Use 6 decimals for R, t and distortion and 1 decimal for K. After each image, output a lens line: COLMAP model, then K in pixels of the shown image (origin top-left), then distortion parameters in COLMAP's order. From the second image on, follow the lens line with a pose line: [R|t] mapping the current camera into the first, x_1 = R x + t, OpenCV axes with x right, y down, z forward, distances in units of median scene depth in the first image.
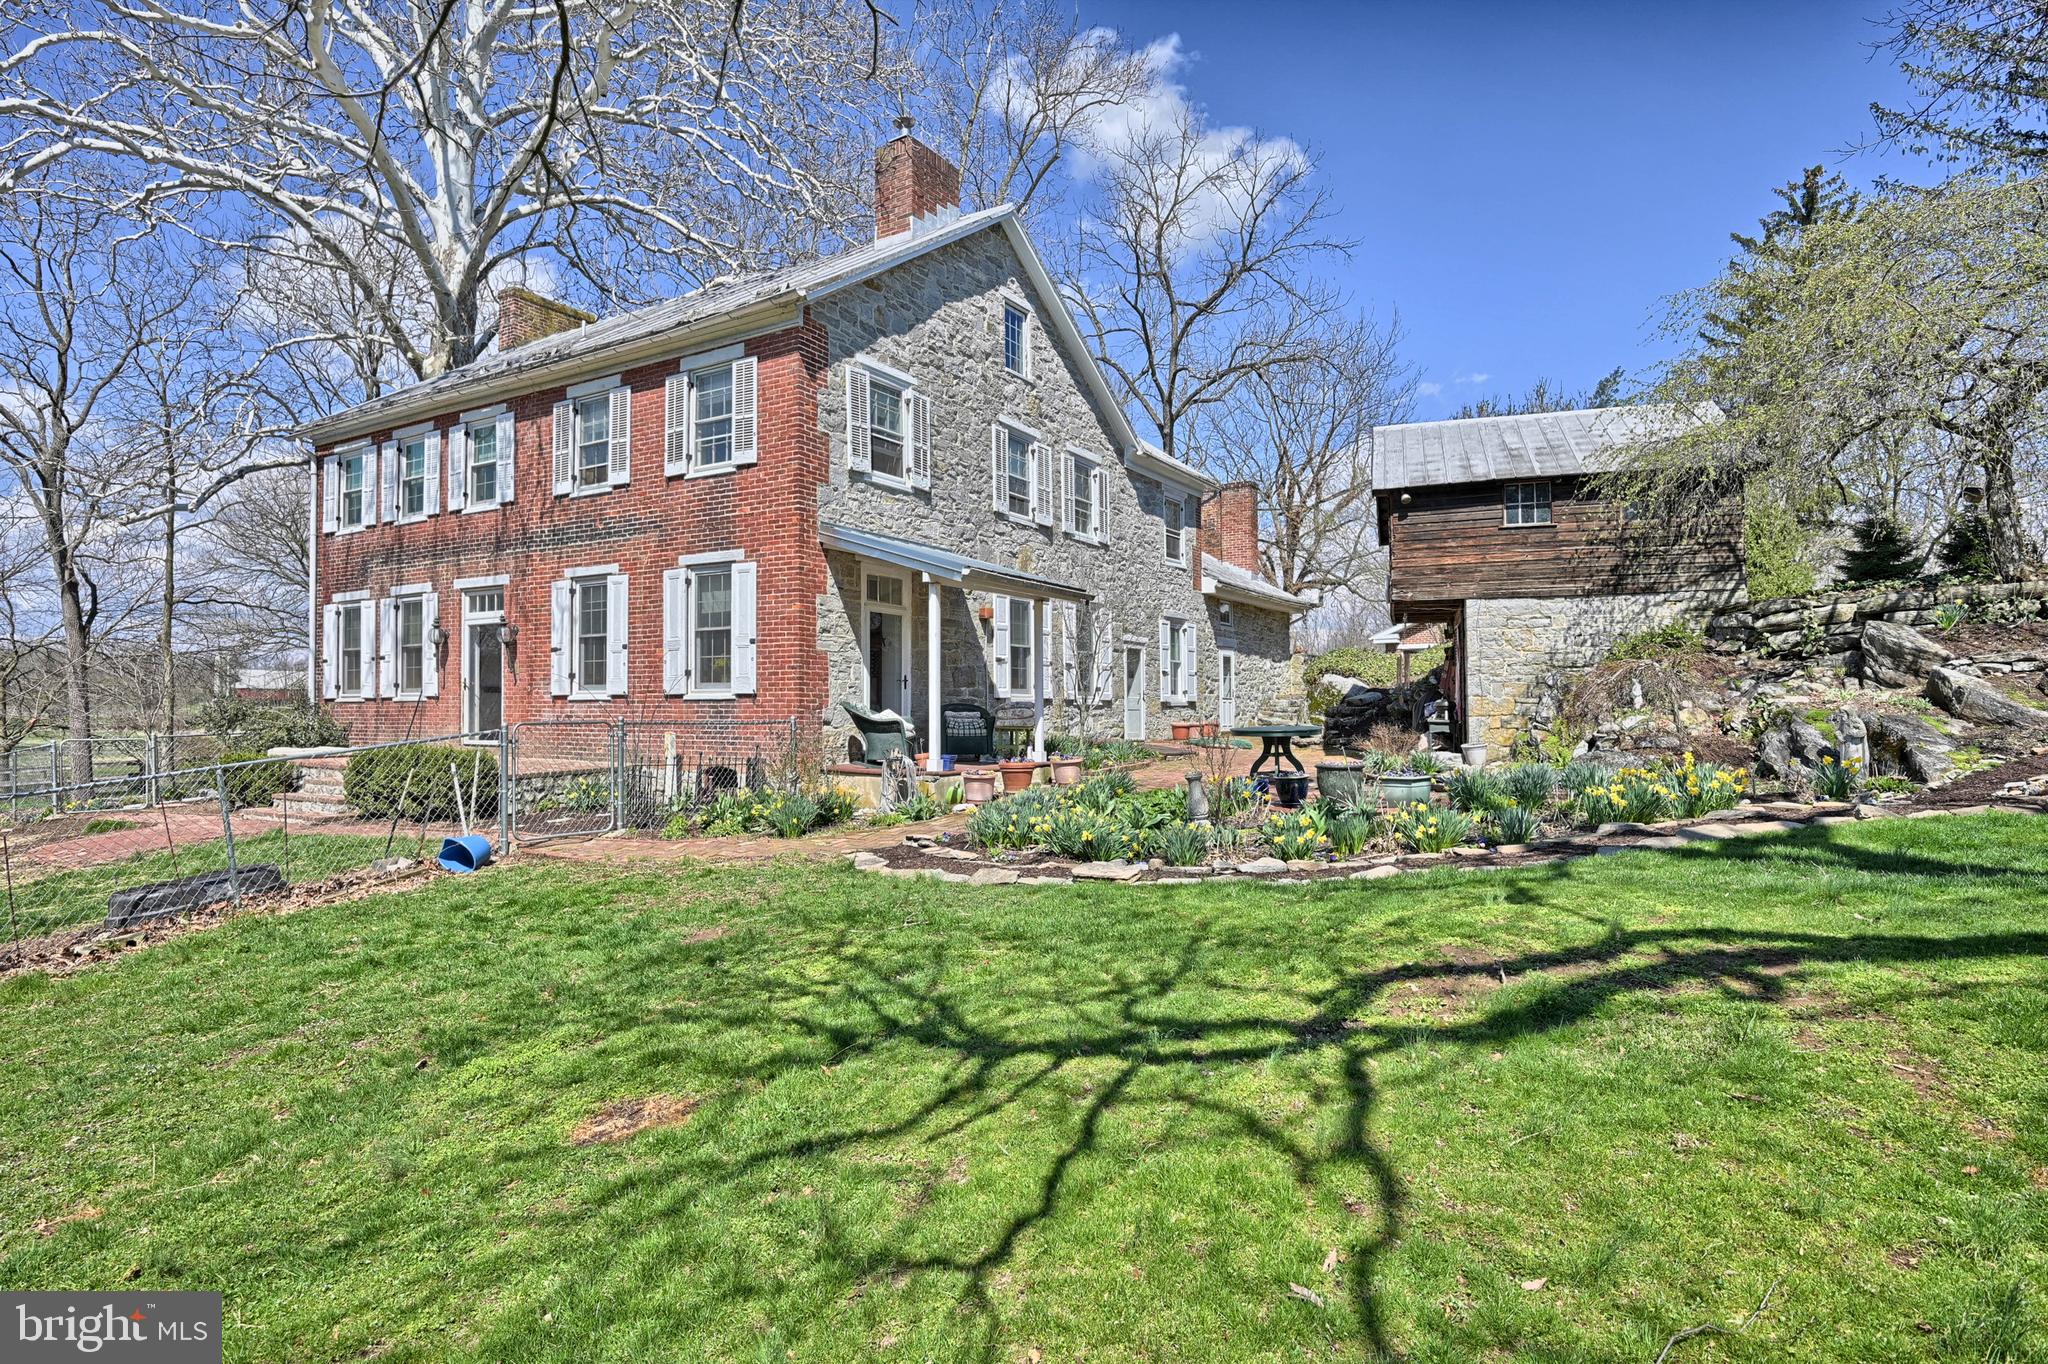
lens RADIAL K [[1050.6, 0, 1022.2], [0, 1050.6, 697.3], [0, 0, 1]] dist [0.001102, 0.000056]
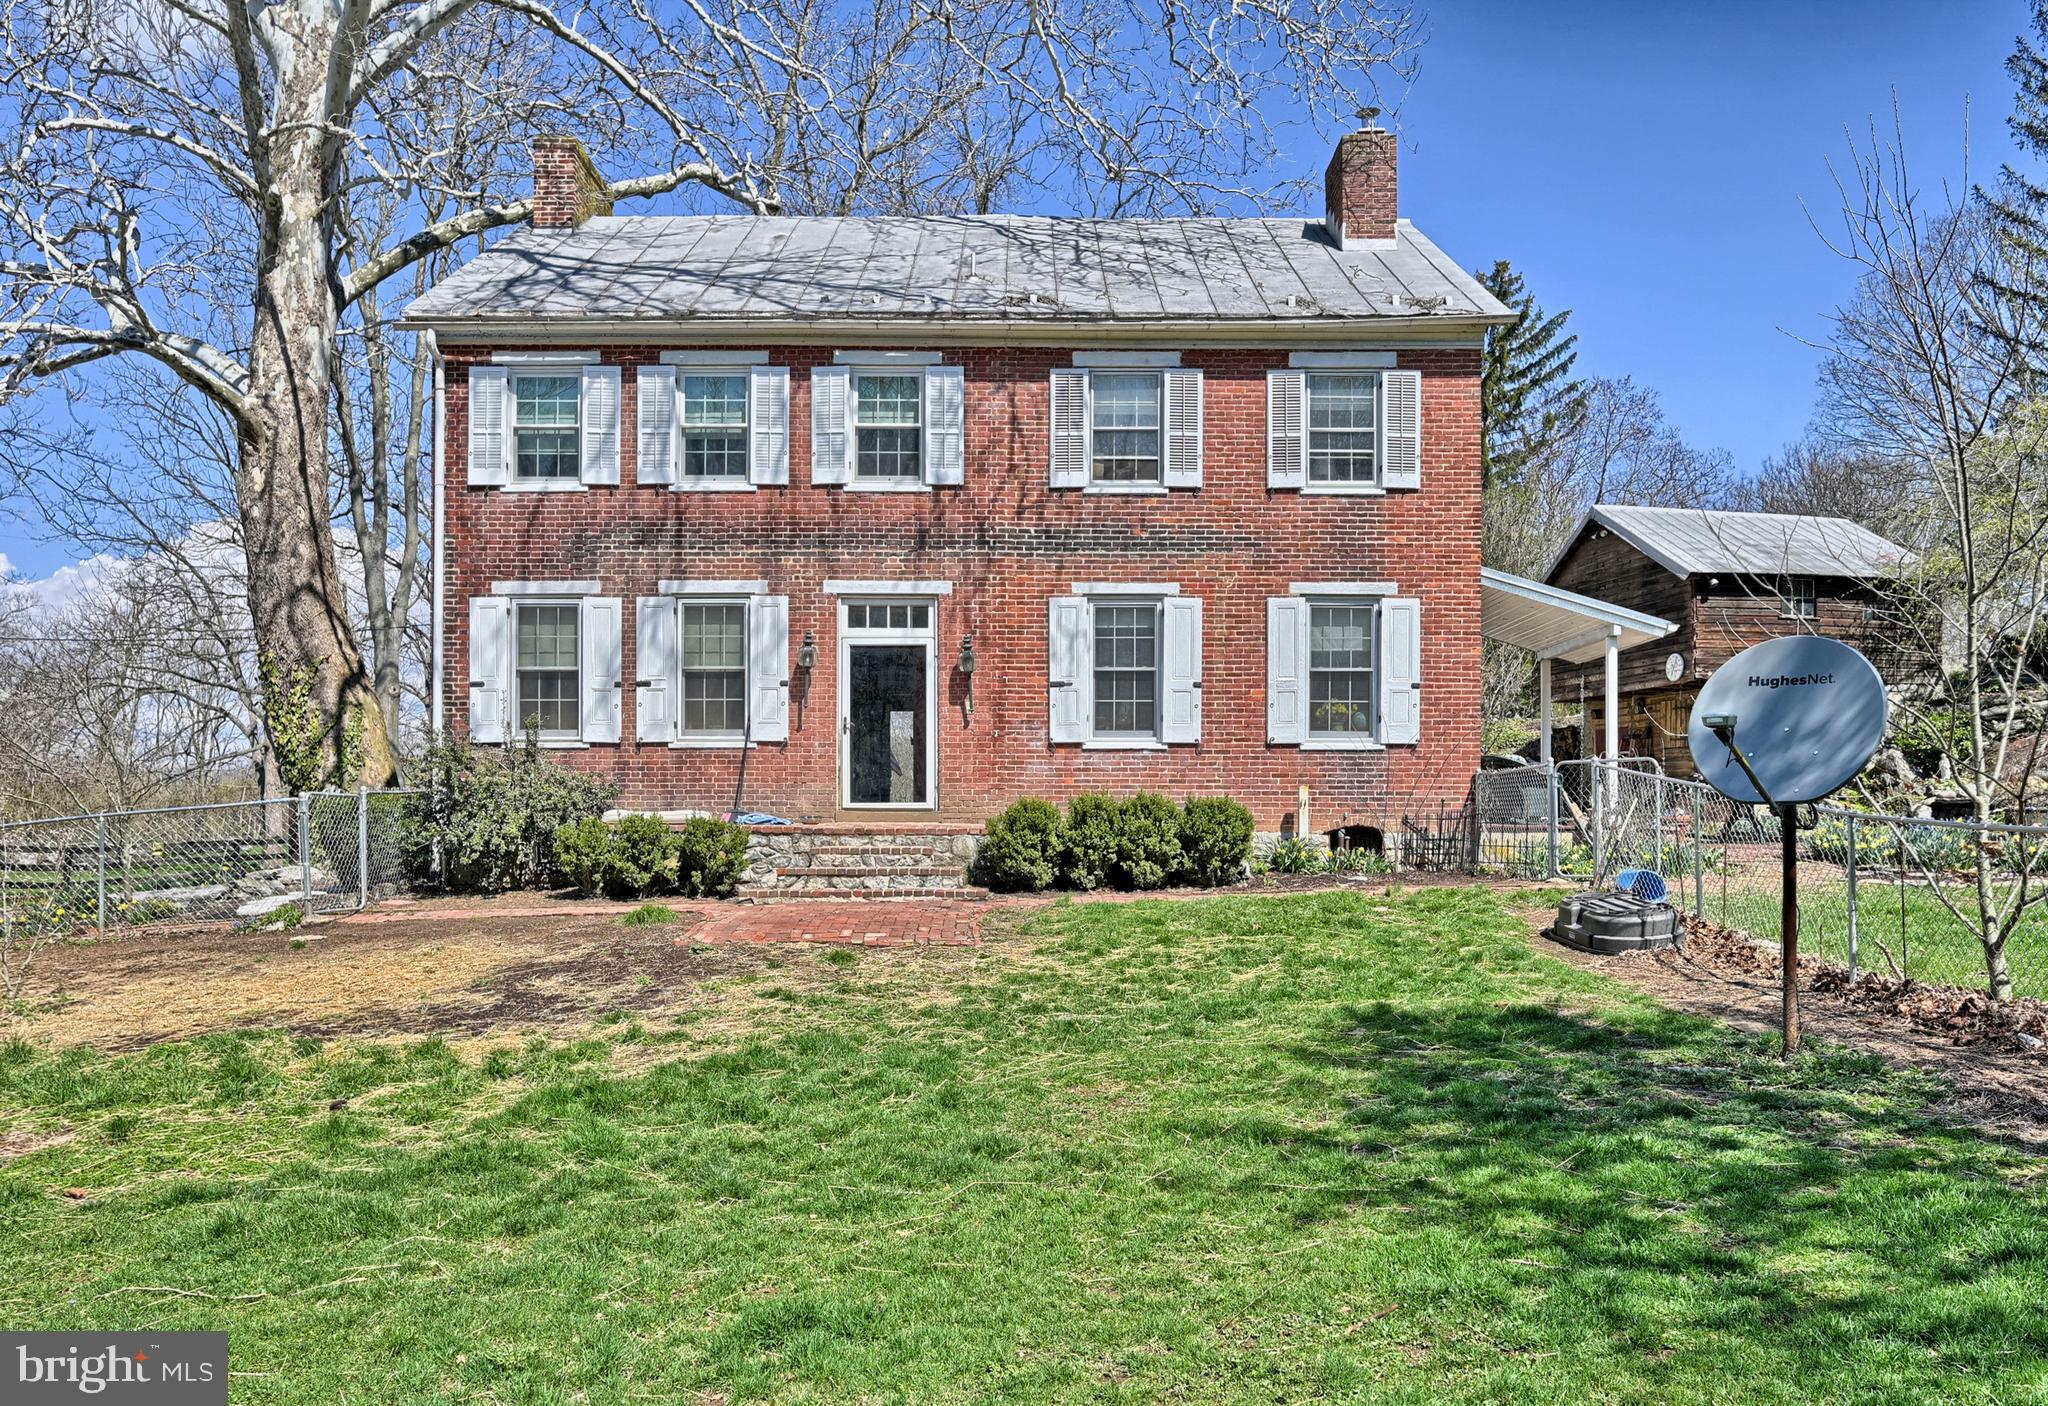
lens RADIAL K [[1459.2, 0, 1050.3], [0, 1459.2, 819.4], [0, 0, 1]] dist [0.001462, 0.002761]
pose [[0.862094, 0.004149, 0.506732, -1.005699], [-0.008902, 0.999936, 0.006958, 0.047996], [-0.506670, -0.010509, 0.862076, 0.063815]]
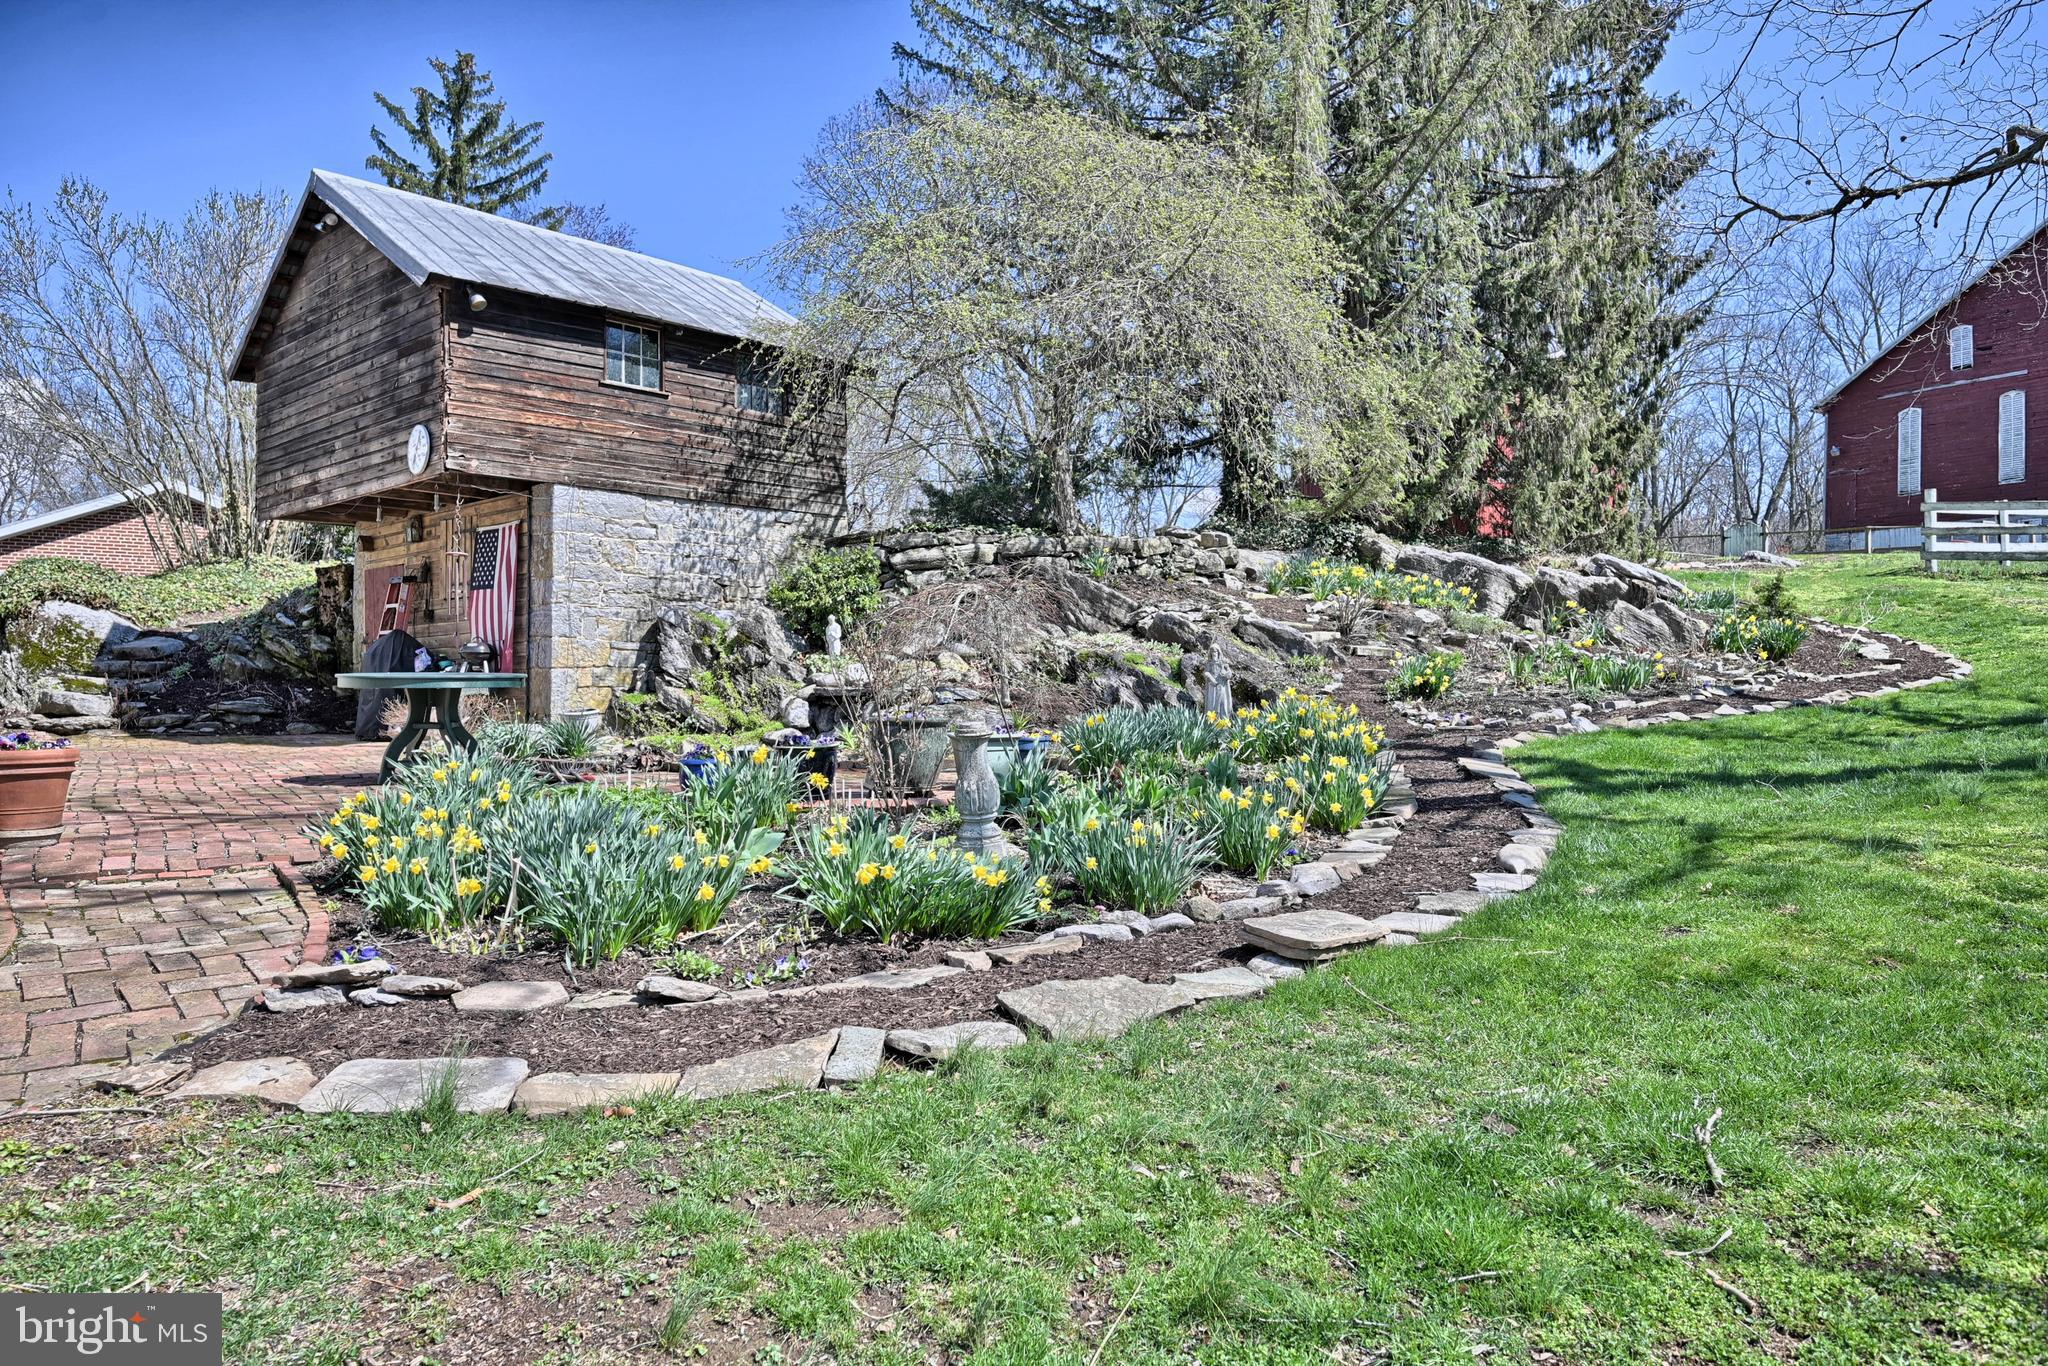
lens RADIAL K [[1375.1, 0, 1020.9], [0, 1375.1, 687.9], [0, 0, 1]] dist [-0.005208, -0.000789]
pose [[0.411417, 0.006664, 0.911423, -0.227945], [-0.008649, 0.999957, -0.003407, 0.031781], [-0.911406, -0.006482, 0.411457, 0.411827]]
